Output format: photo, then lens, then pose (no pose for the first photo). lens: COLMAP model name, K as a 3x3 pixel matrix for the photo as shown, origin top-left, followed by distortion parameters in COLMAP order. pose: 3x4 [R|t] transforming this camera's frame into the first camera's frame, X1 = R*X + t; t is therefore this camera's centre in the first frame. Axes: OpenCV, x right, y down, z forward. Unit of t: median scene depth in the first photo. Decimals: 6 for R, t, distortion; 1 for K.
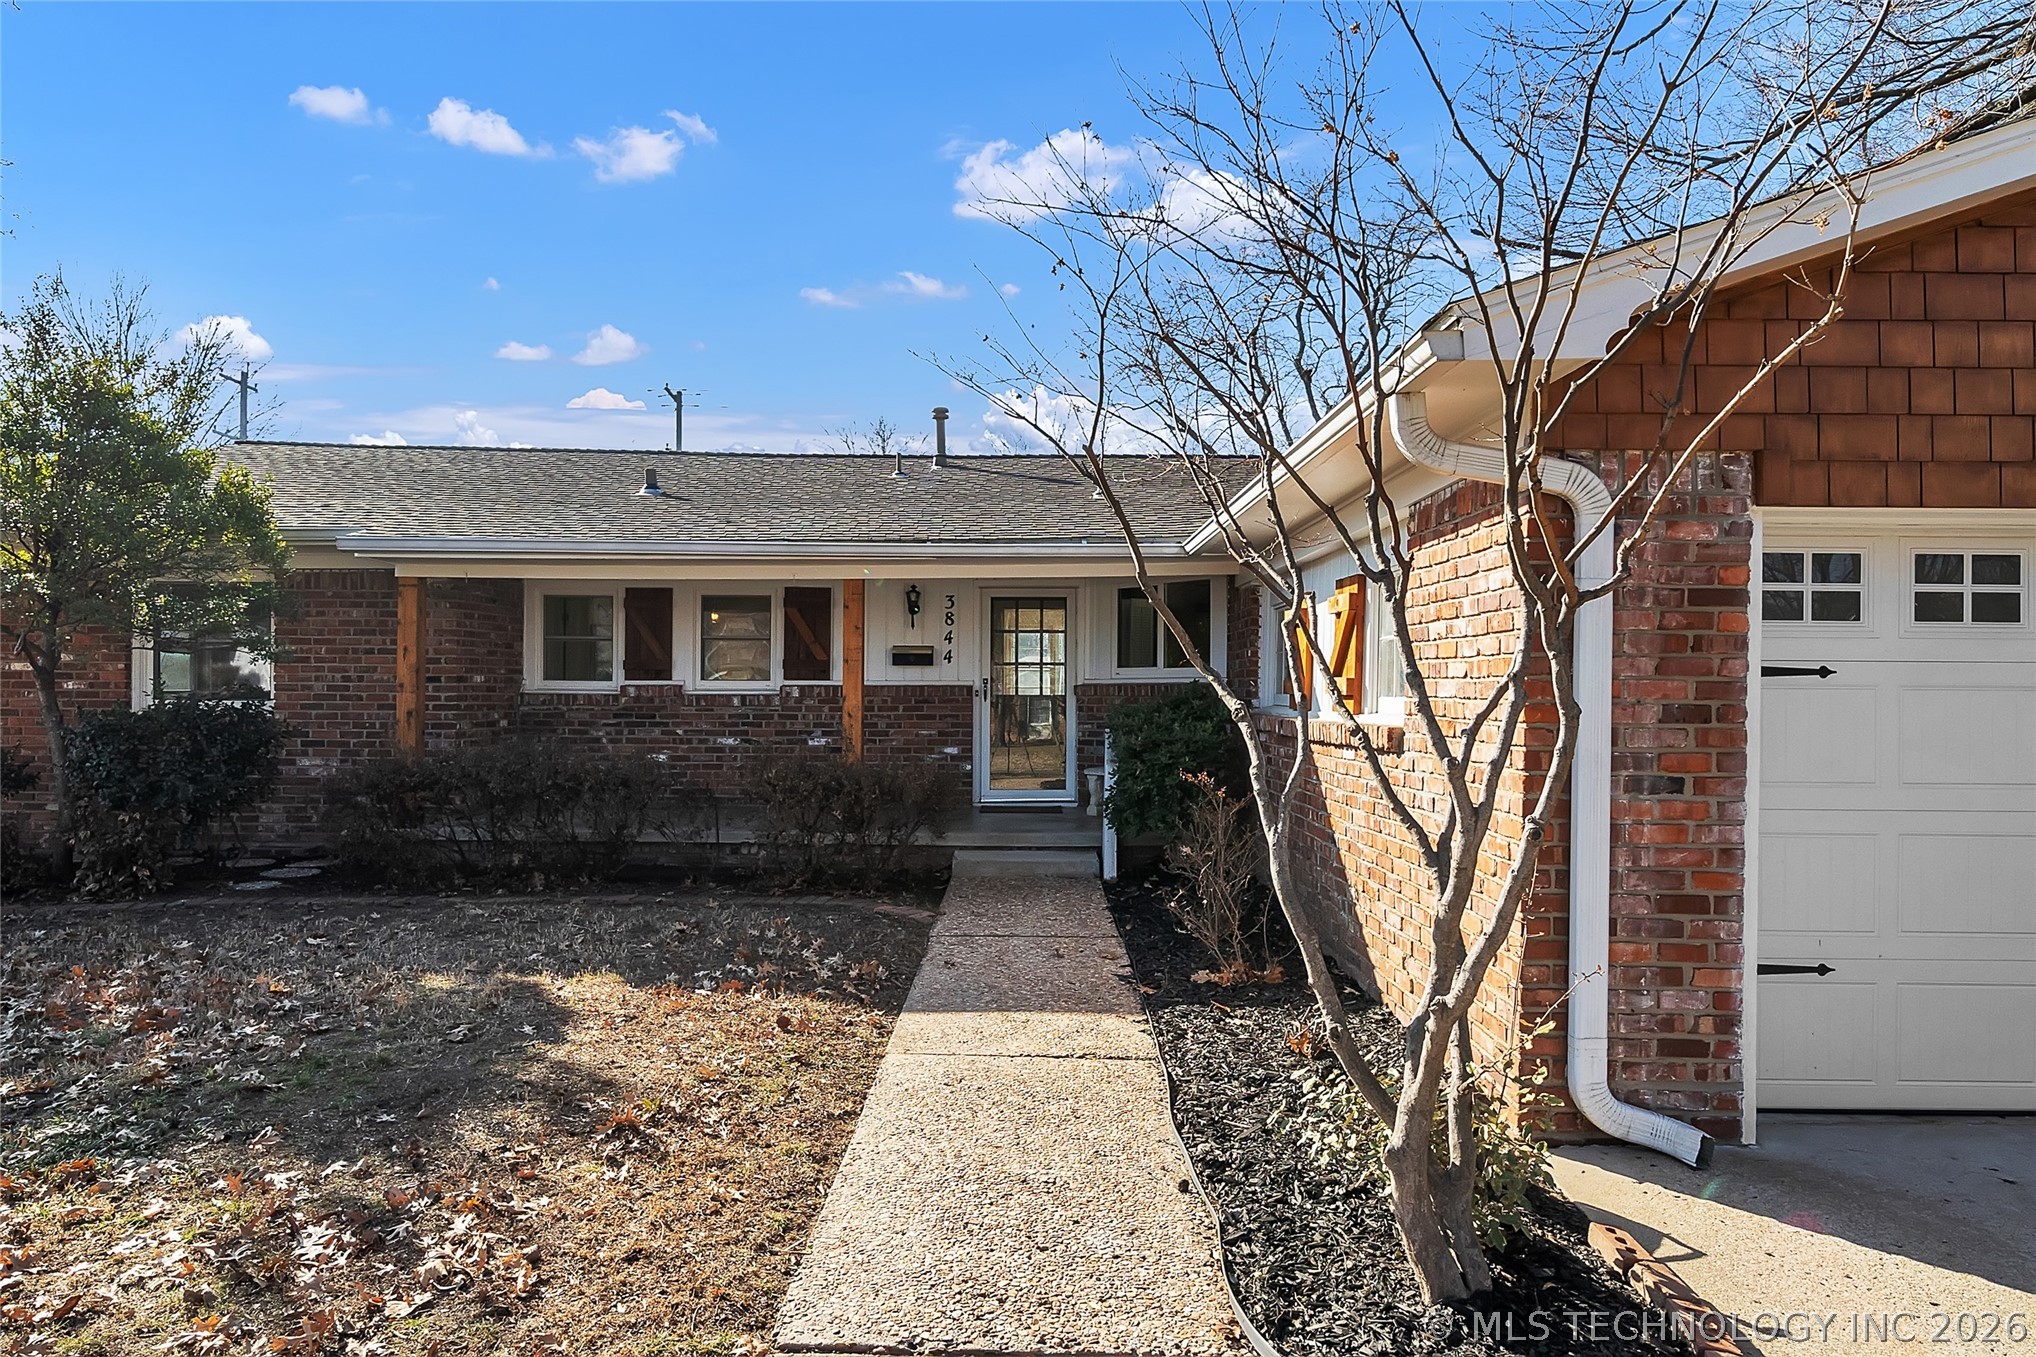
lens RADIAL K [[1173.6, 0, 1018.9], [0, 1173.6, 675.2], [0, 0, 1]] dist [0.001613, 0.002216]
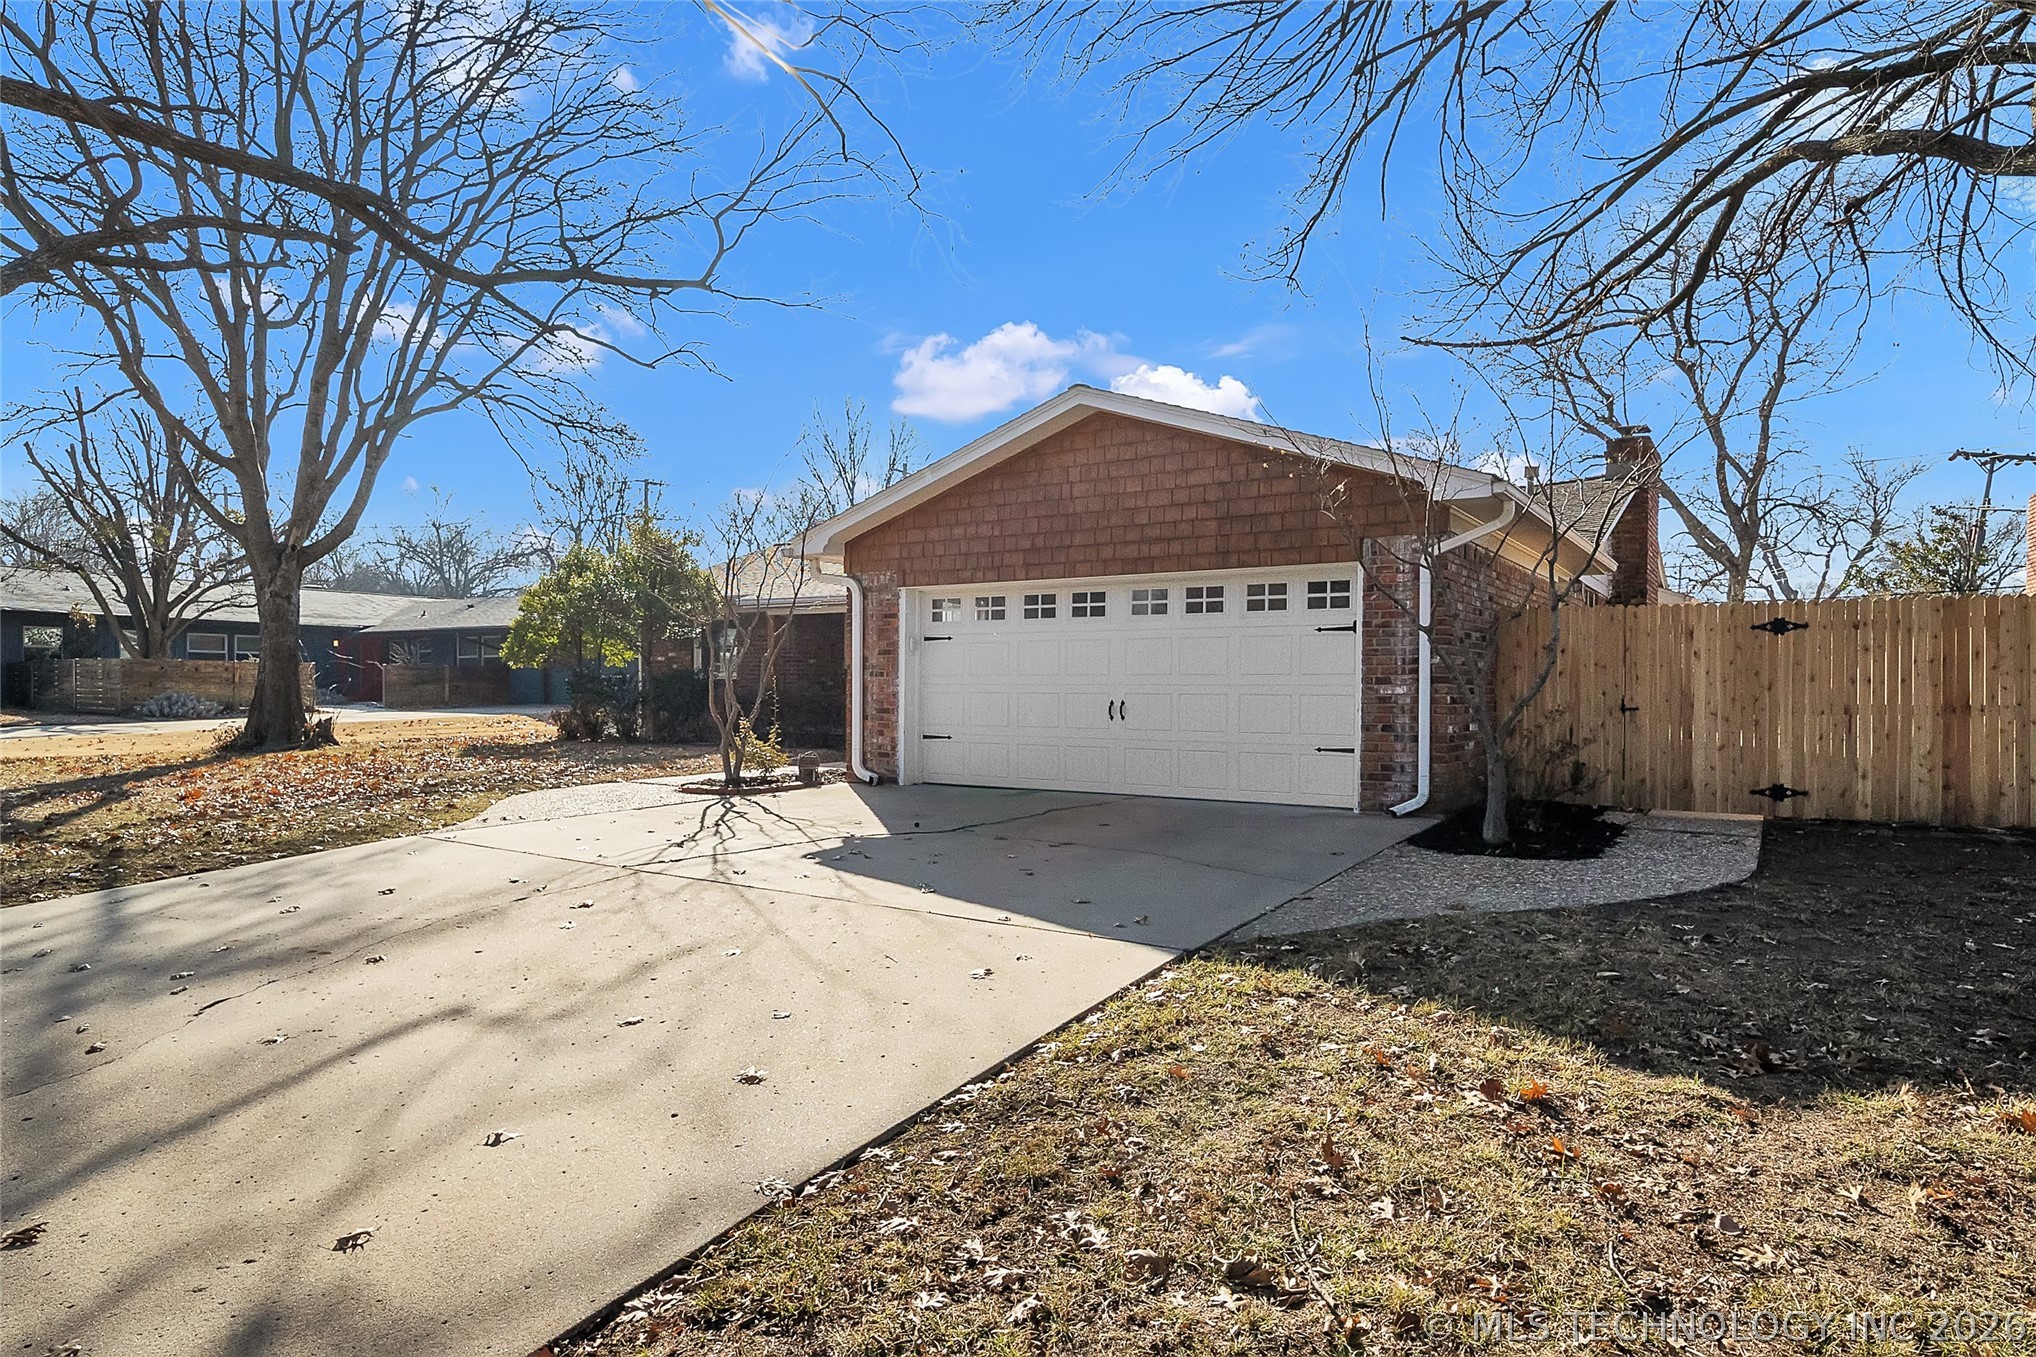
lens RADIAL K [[1173.6, 0, 1016.0], [0, 1173.6, 687.8], [0, 0, 1]] dist [0.001613, 0.002216]
pose [[0.842409, -0.002531, -0.538833, 0.925628], [0.010610, 0.999873, 0.011890, 0.034264], [0.538735, -0.015733, 0.842329, -0.541866]]
